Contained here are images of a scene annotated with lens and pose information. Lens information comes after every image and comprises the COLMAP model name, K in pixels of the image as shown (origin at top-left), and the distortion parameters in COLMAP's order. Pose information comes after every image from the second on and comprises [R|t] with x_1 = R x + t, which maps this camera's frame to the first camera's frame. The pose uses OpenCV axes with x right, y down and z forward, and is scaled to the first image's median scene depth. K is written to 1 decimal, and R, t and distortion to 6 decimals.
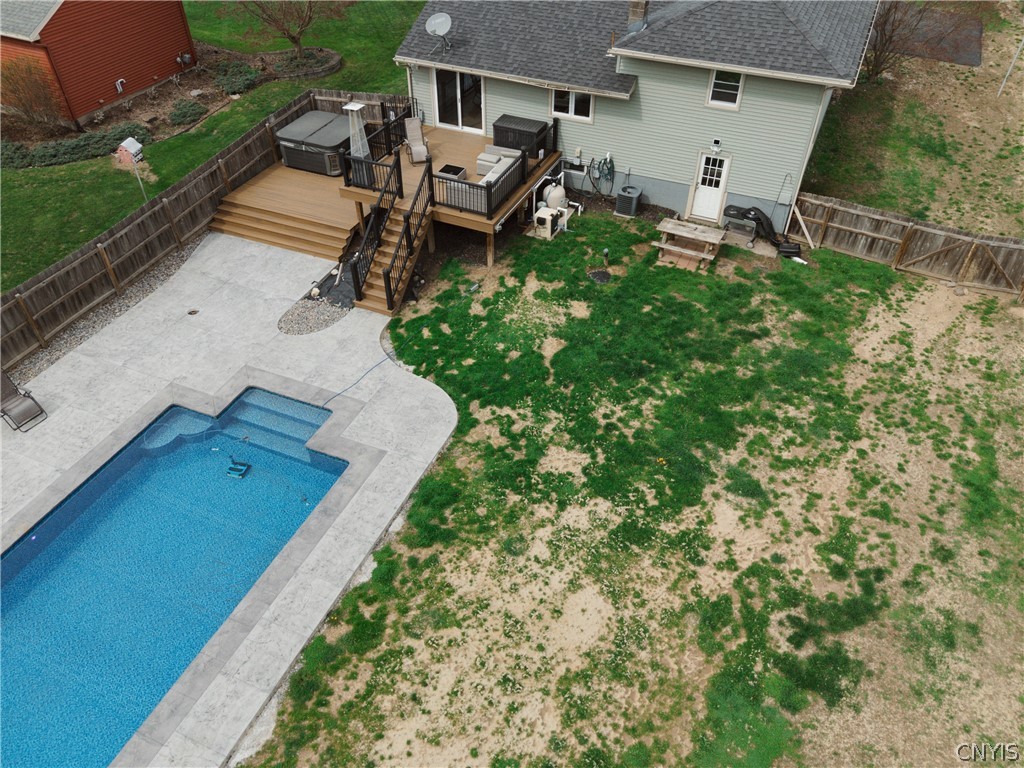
lens RADIAL K [[758.2, 0, 510.3], [0, 758.2, 385.1], [0, 0, 1]] dist [0.070573, -0.063416]
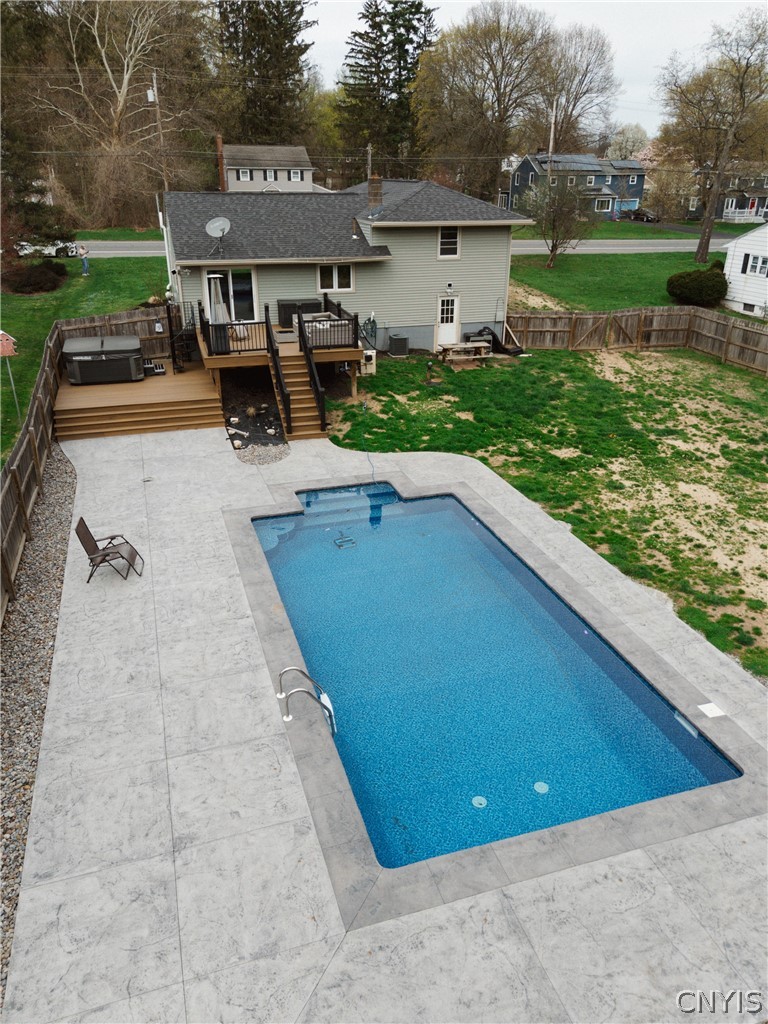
lens RADIAL K [[758.2, 0, 386.2], [0, 758.2, 516.2], [0, 0, 1]] dist [0.070573, -0.063416]
pose [[0.754113, -0.268542, 0.599332, -0.906435], [0.433665, 0.888944, -0.147354, 0.240859], [-0.493202, 0.371030, 0.786822, 0.186217]]
